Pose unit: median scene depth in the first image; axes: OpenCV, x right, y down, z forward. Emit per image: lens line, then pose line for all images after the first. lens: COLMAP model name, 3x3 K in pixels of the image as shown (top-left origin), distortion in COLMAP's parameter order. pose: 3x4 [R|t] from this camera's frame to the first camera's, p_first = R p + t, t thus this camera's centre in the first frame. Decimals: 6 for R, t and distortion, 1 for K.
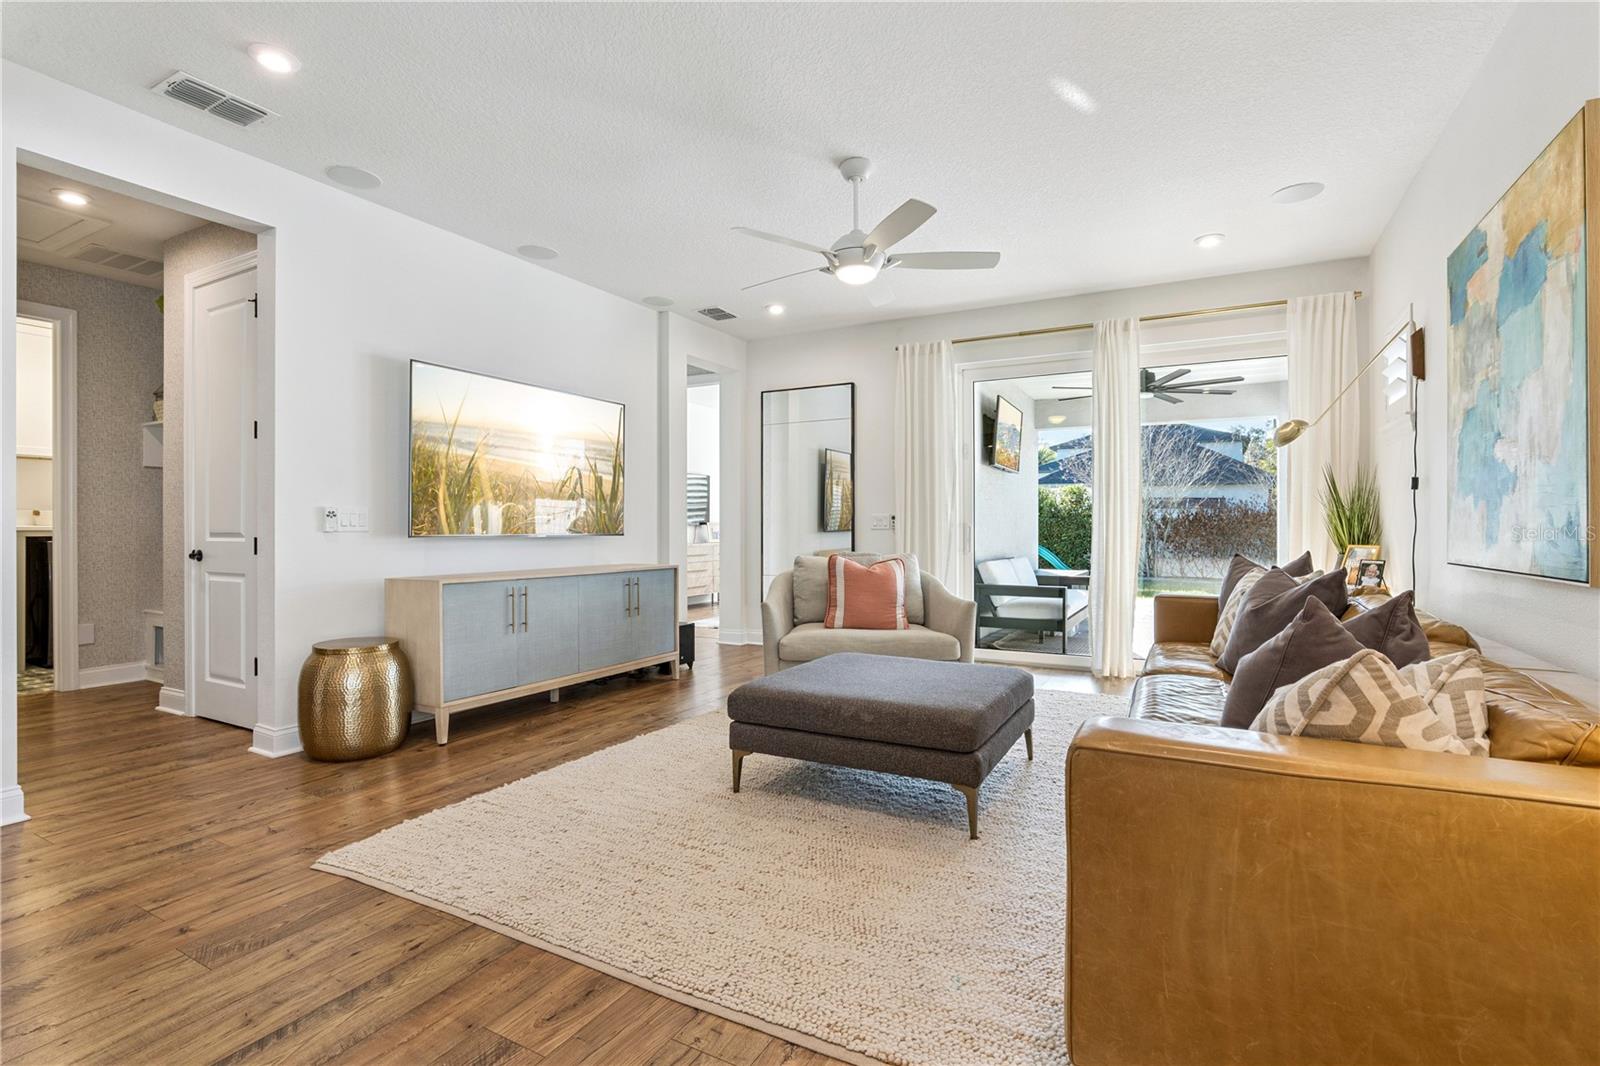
lens RADIAL K [[746.1, 0, 805.6], [0, 746.1, 526.7], [0, 0, 1]] dist [-0.024752, 0.008971]
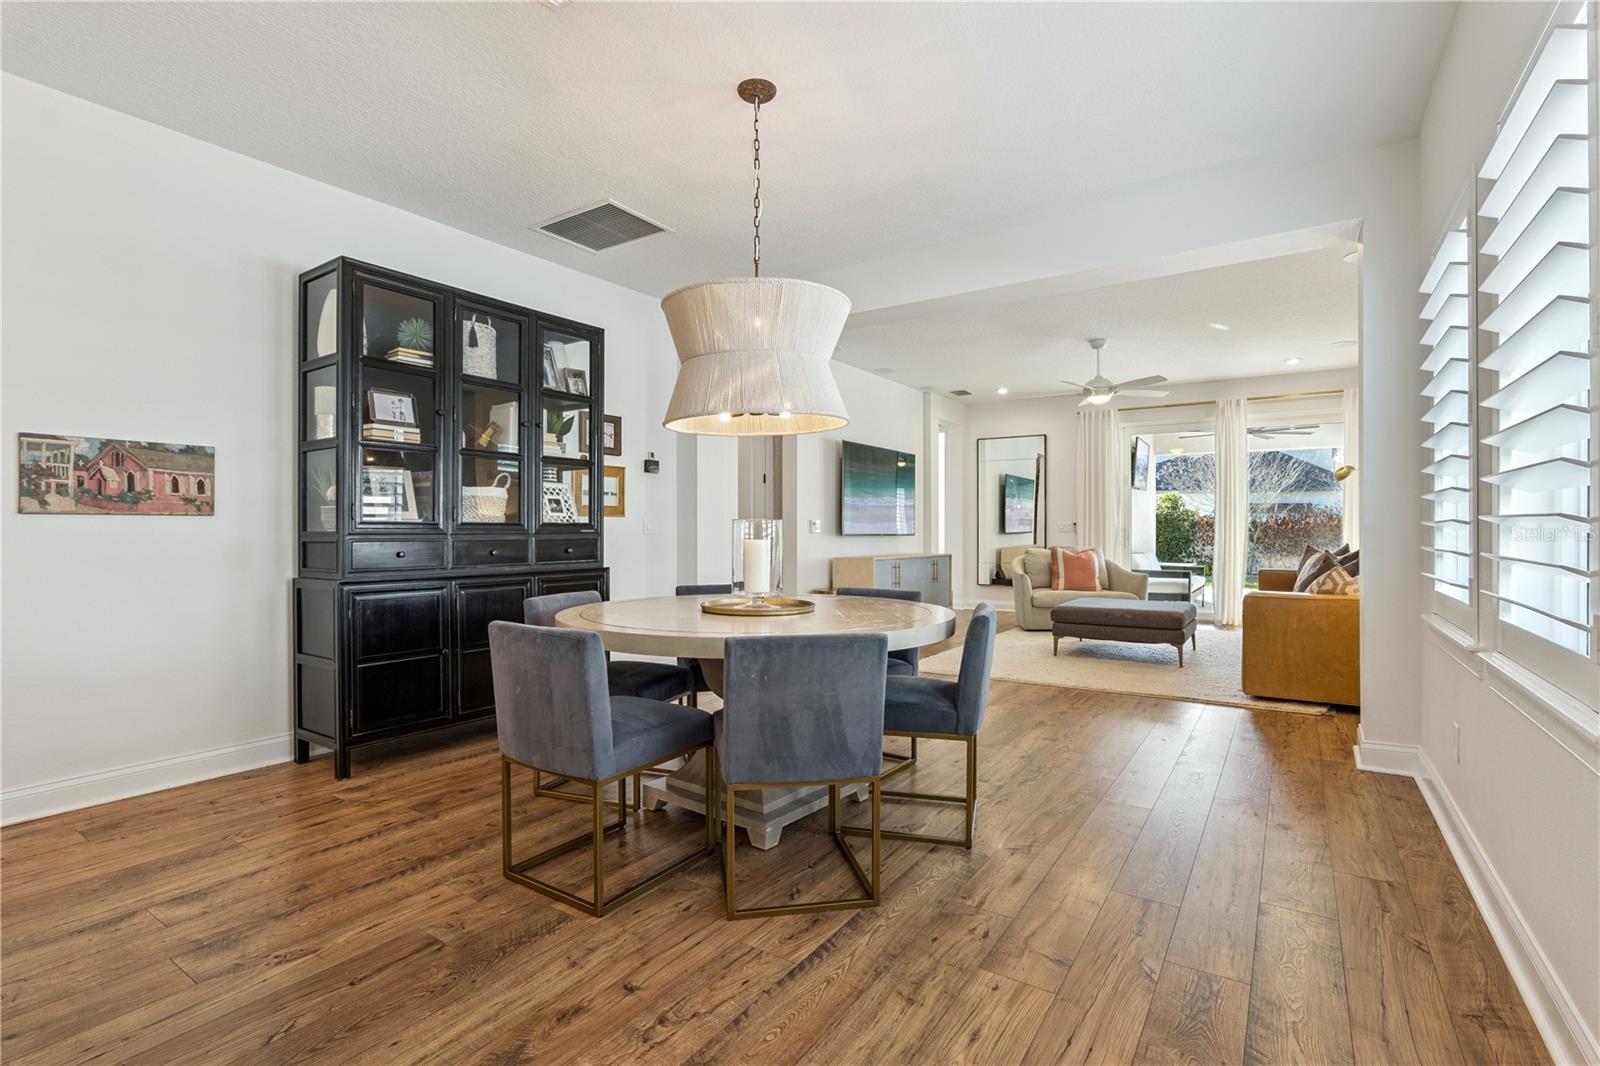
lens RADIAL K [[745.9, 0, 800.0], [0, 745.9, 533.0], [0, 0, 1]] dist [-0.029178, 0.009662]
pose [[0.995369, -0.000443, -0.096125, -0.515886], [0.000885, 0.999989, 0.004551, -0.001937], [0.096121, -0.004615, 0.995359, -0.982087]]
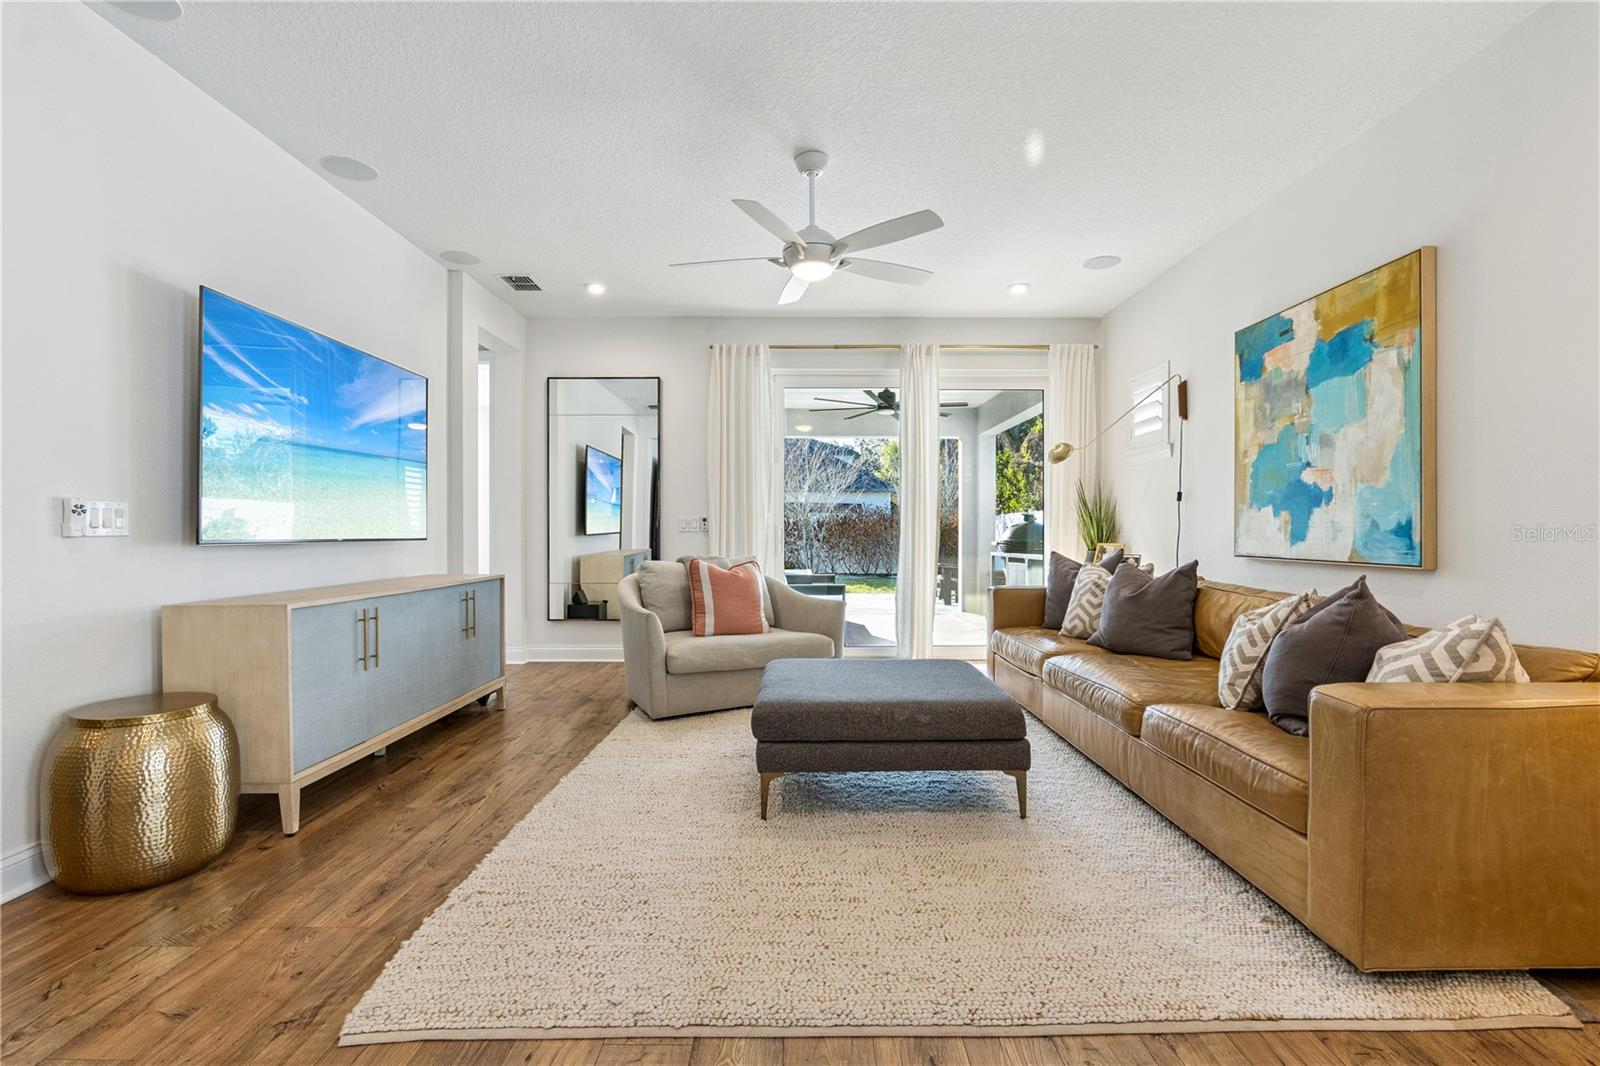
lens RADIAL K [[741.8, 0, 801.4], [0, 741.8, 532.2], [0, 0, 1]] dist [-0.020181, 0.005173]
pose [[0.879148, -0.001794, 0.476546, -0.410884], [-0.000384, 0.999990, 0.004475, -0.000397], [-0.476549, -0.004117, 0.879138, 0.151038]]
